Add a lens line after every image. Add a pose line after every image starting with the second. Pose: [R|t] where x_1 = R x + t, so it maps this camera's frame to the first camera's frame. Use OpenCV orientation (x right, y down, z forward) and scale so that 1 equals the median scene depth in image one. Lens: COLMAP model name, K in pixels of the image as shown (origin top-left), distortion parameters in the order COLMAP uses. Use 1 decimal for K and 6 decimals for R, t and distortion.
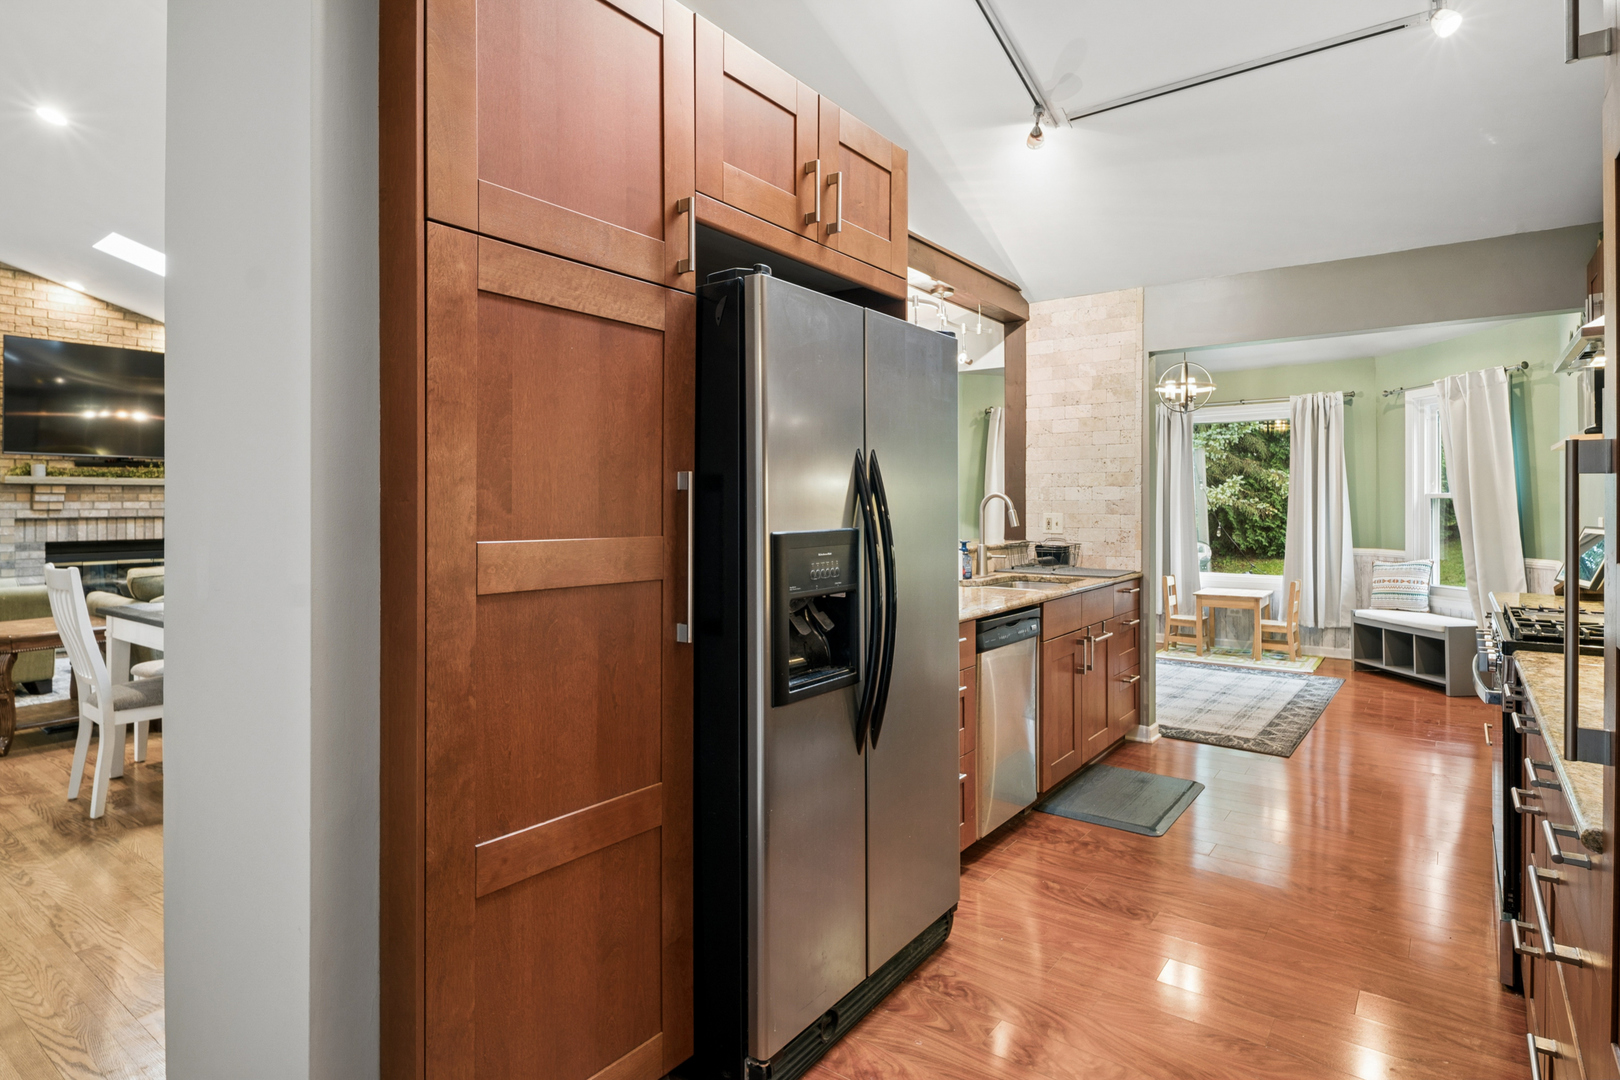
lens RADIAL K [[859.2, 0, 808.7], [0, 859.2, 504.6], [0, 0, 1]] dist [-0.000632, -0.000422]
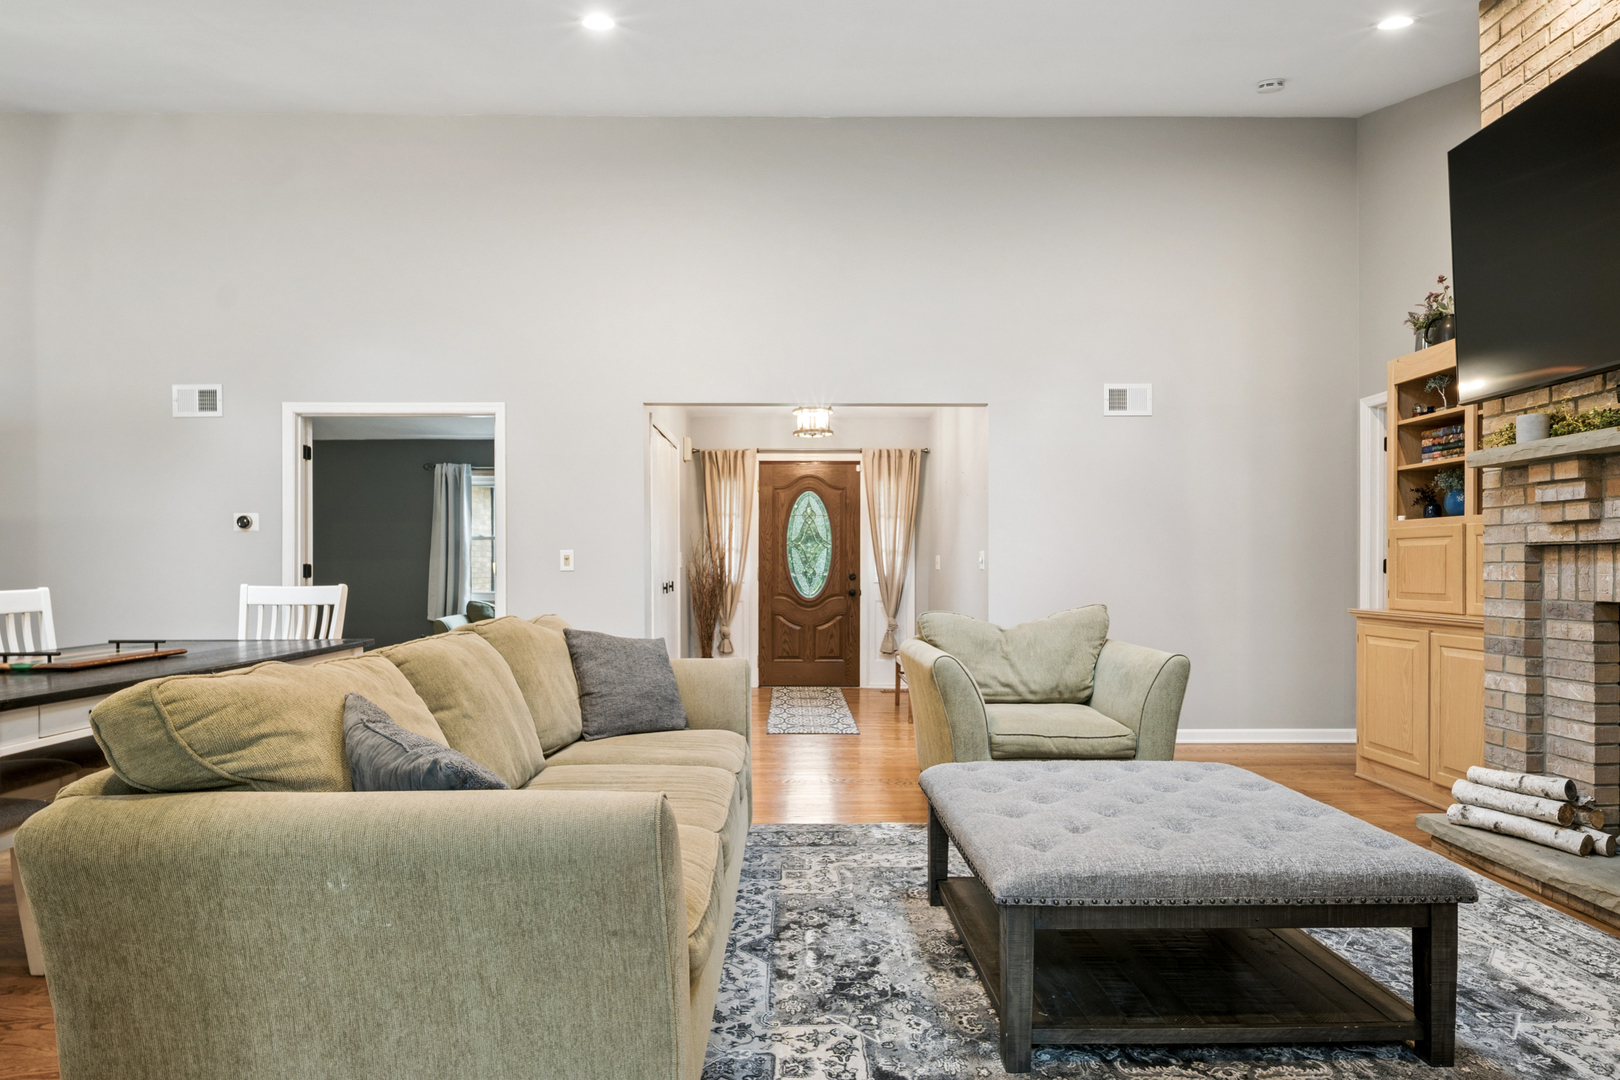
lens RADIAL K [[882.6, 0, 810.4], [0, 882.6, 575.6], [0, 0, 1]] dist [-0.000465, -0.000980]
pose [[-0.793651, 0.005403, -0.608349, -0.338823], [-0.000050, 0.999960, 0.008946, 0.027072], [0.608373, 0.007130, -0.793619, 1.084447]]
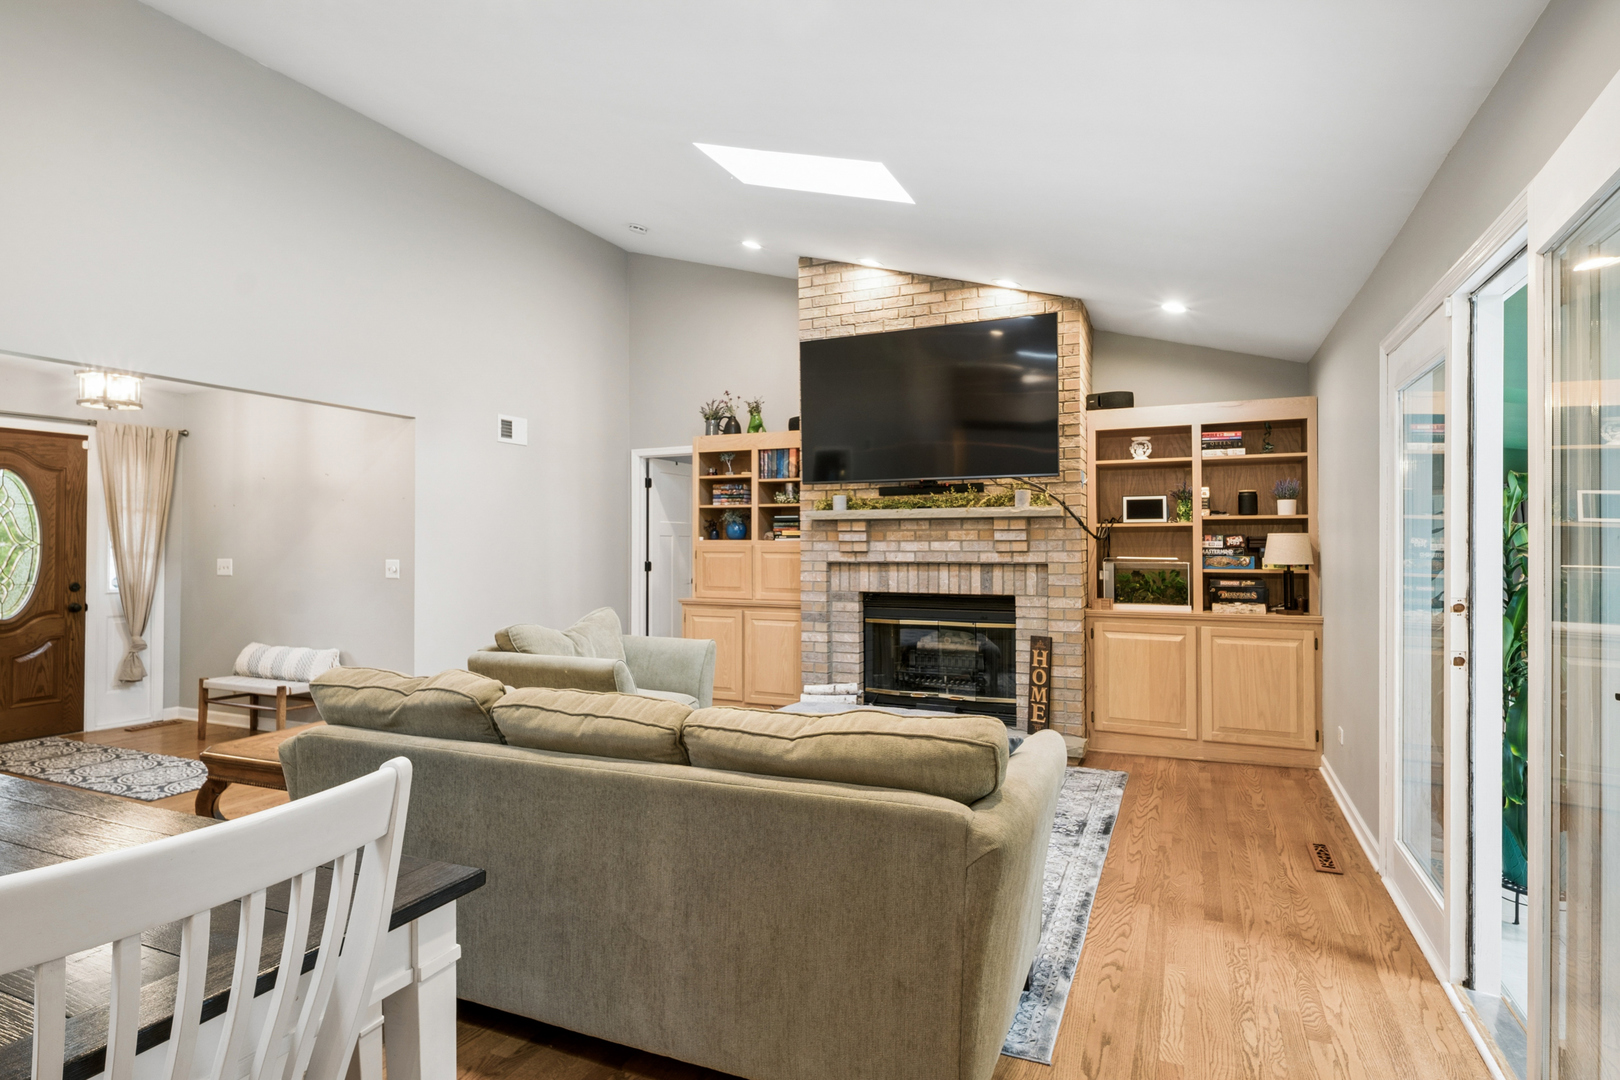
lens RADIAL K [[817.8, 0, 810.0], [0, 817.8, 540.0], [0, 0, 1]] dist [-0.000282, -0.000044]
pose [[0.230333, -0.004025, -0.973104, -0.150905], [-0.001381, 0.999989, -0.004463, -0.001428], [0.973111, 0.002372, 0.230325, 0.764966]]
